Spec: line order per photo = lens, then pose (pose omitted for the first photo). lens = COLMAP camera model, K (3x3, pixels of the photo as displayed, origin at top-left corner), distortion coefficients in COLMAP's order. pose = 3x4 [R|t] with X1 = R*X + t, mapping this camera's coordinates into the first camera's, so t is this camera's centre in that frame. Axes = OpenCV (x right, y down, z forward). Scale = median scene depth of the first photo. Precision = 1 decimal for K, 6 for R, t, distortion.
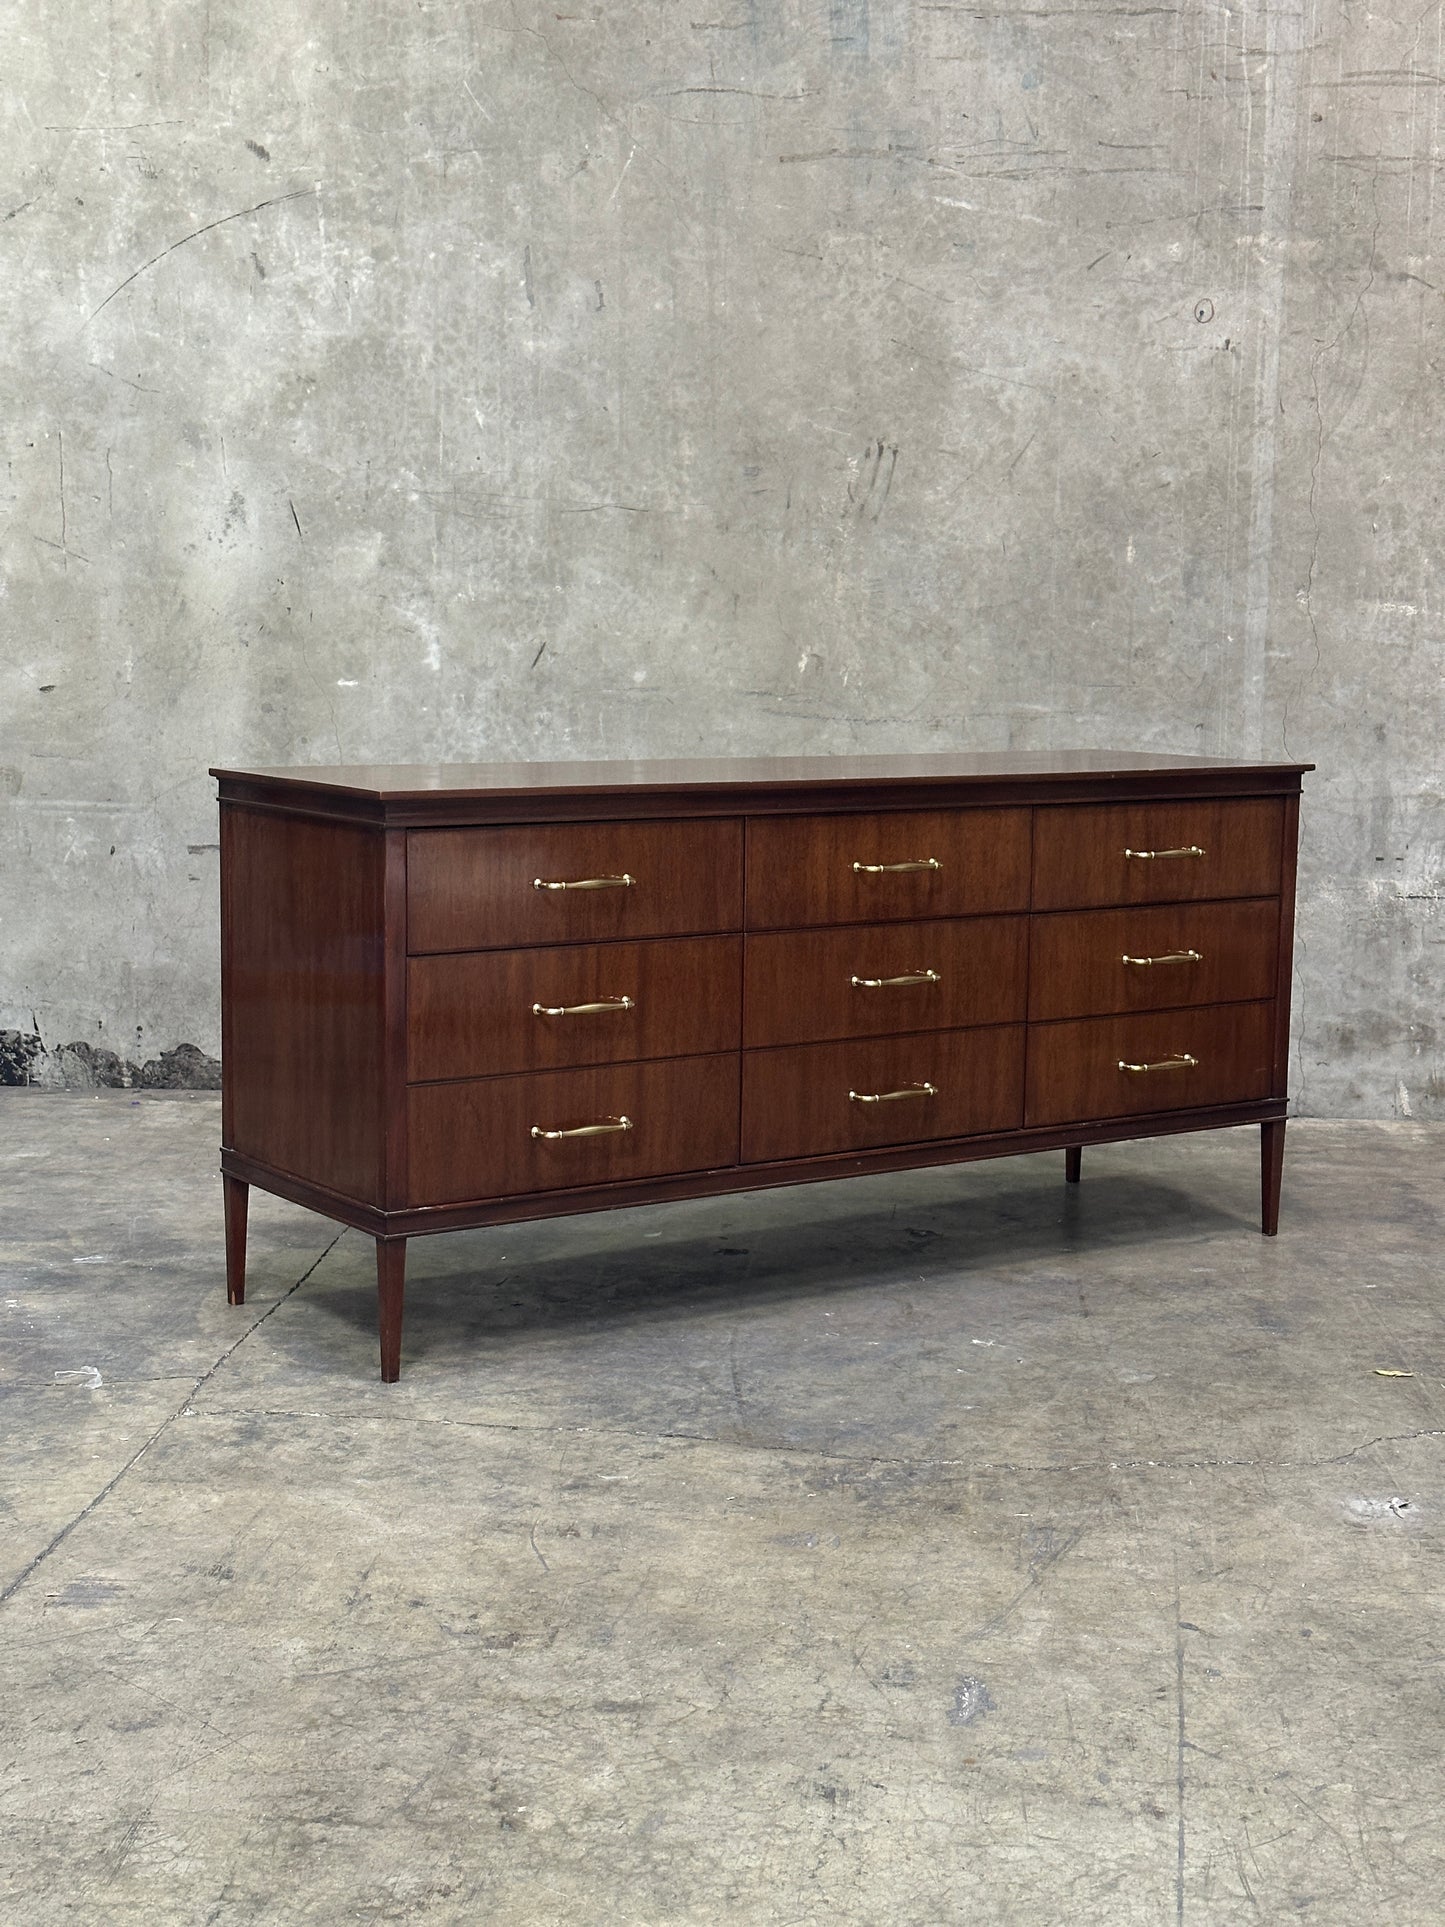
lens RADIAL K [[2683.1, 0, 725.4], [0, 2683.1, 962.4], [0, 0, 1]] dist [0.122838, 0.000000]
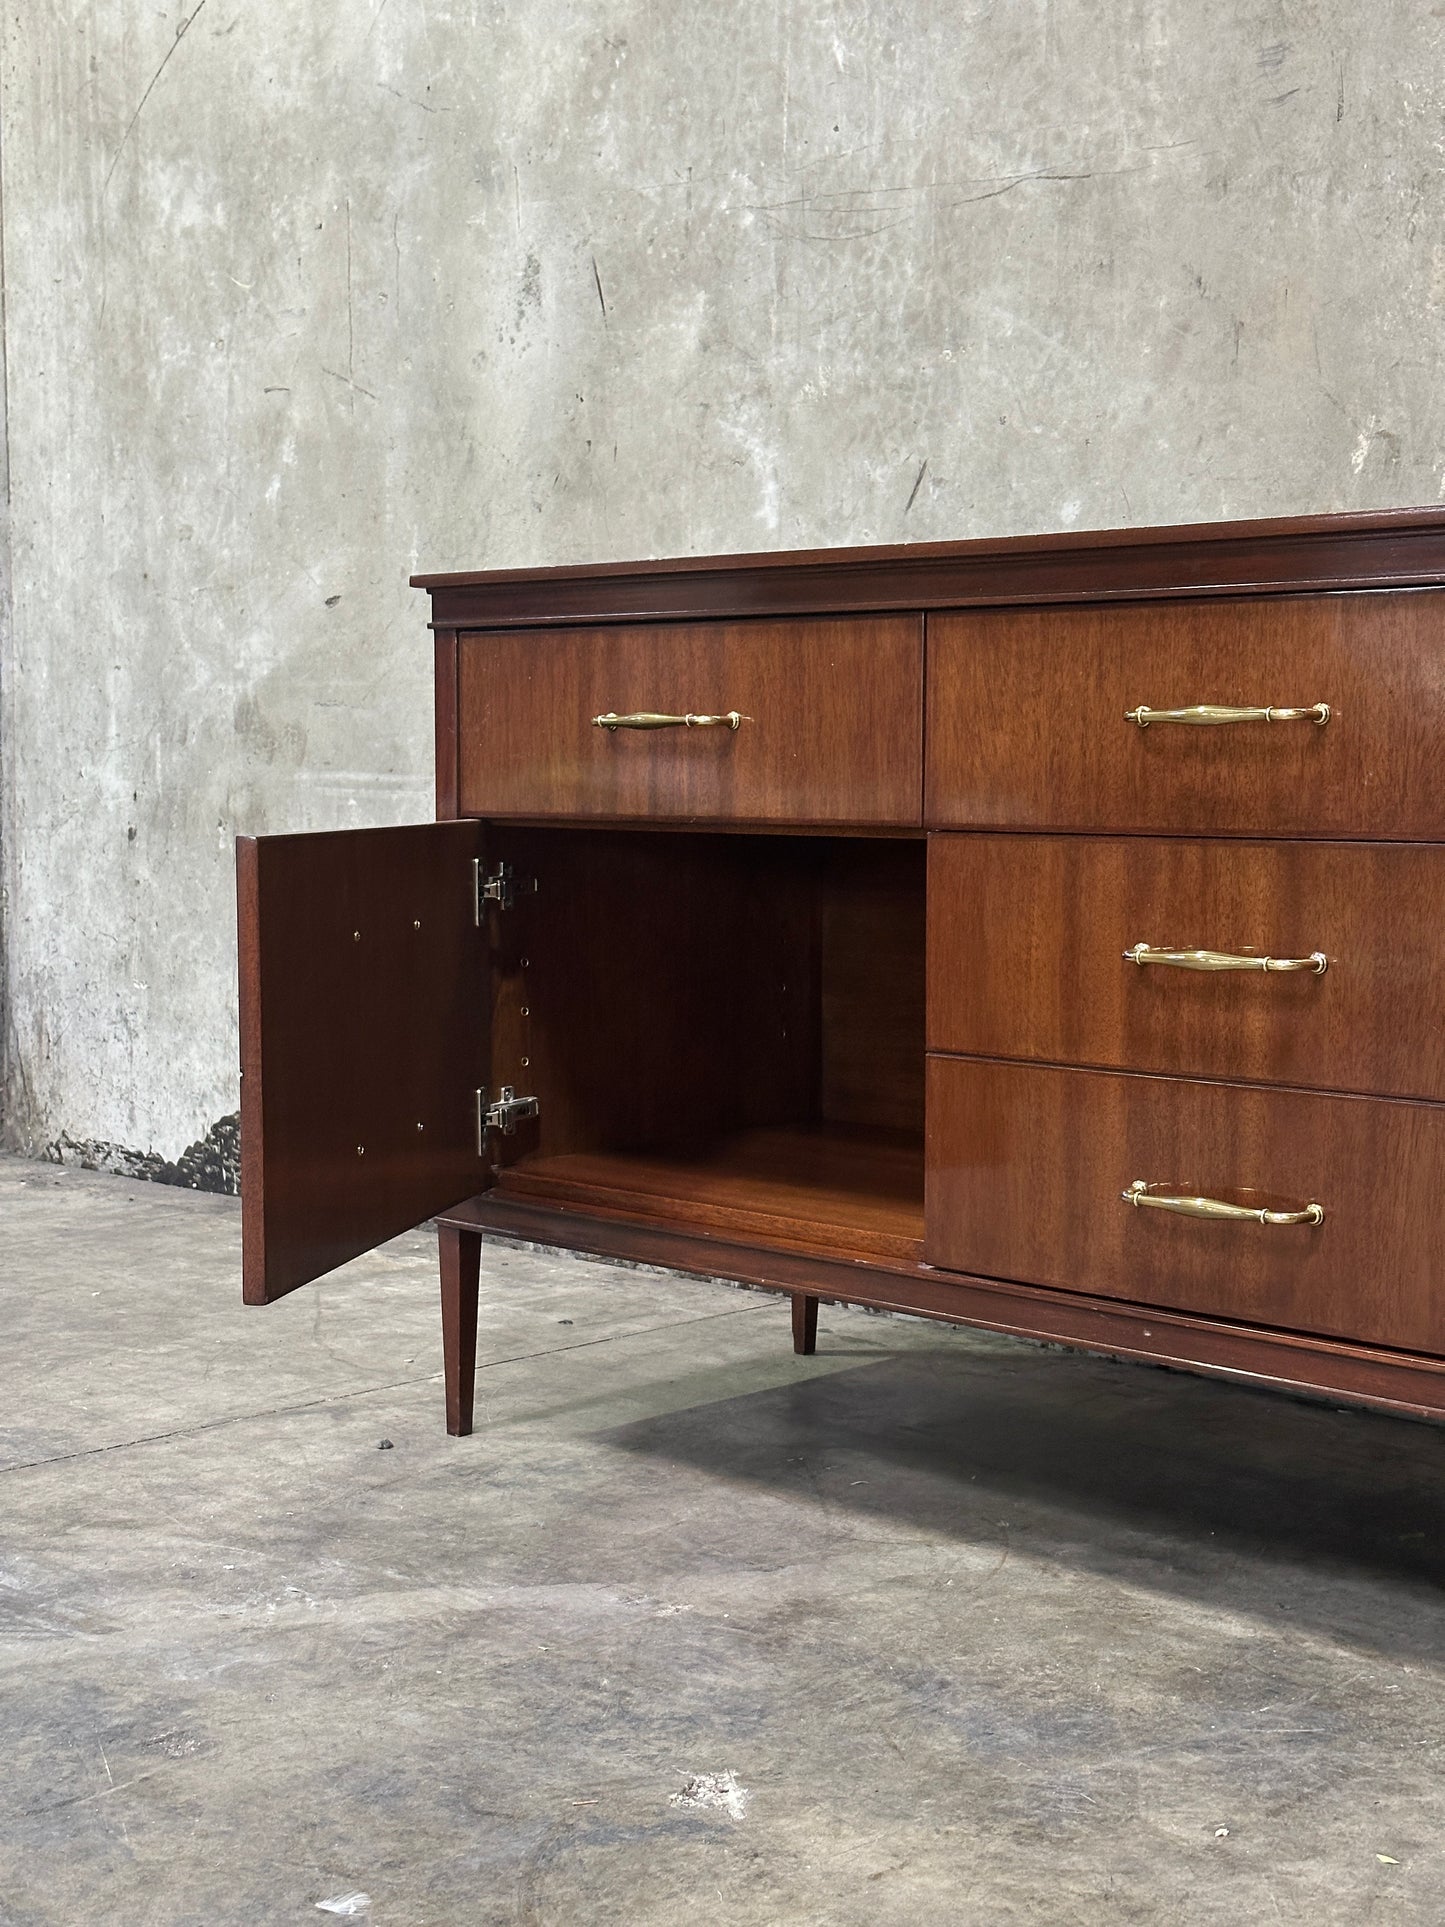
lens RADIAL K [[2683.1, 0, 719.6], [0, 2683.1, 967.7], [0, 0, 1]] dist [0.122838, 0.000000]
pose [[0.774749, 0.041889, -0.630879, 0.243540], [-0.082085, 0.996022, -0.034670, 0.002130], [0.626917, 0.078646, 0.775106, 0.578564]]
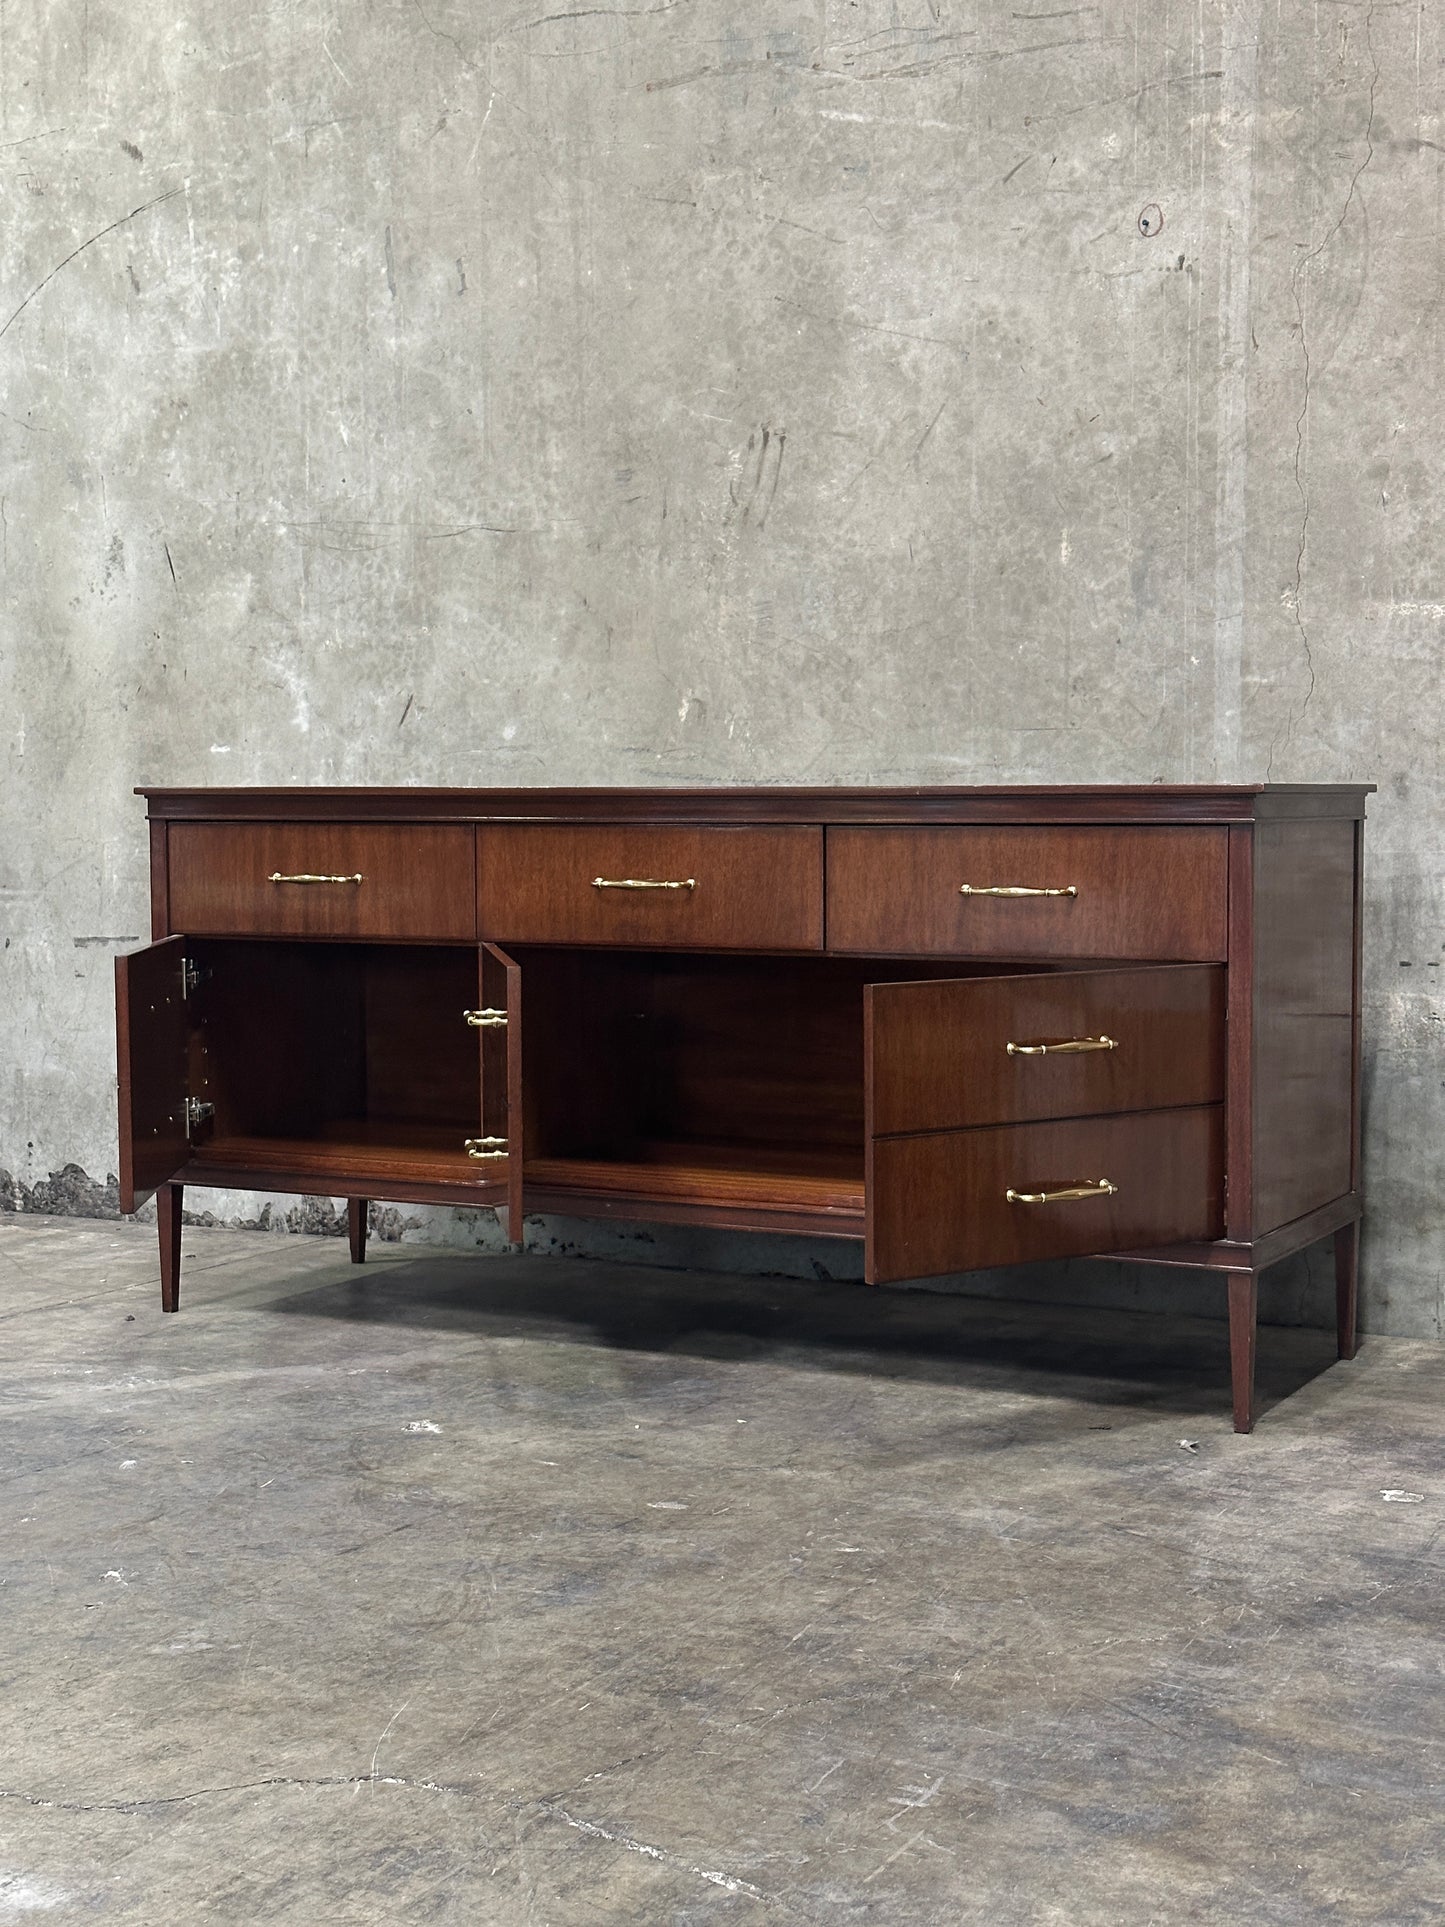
lens RADIAL K [[2683.1, 0, 726.2], [0, 2683.1, 973.0], [0, 0, 1]] dist [0.122838, 0.000000]
pose [[0.919176, 0.012622, -0.393644, 0.356512], [-0.041921, 0.996944, -0.065922, 0.018093], [0.391609, 0.077096, 0.916896, 0.283524]]
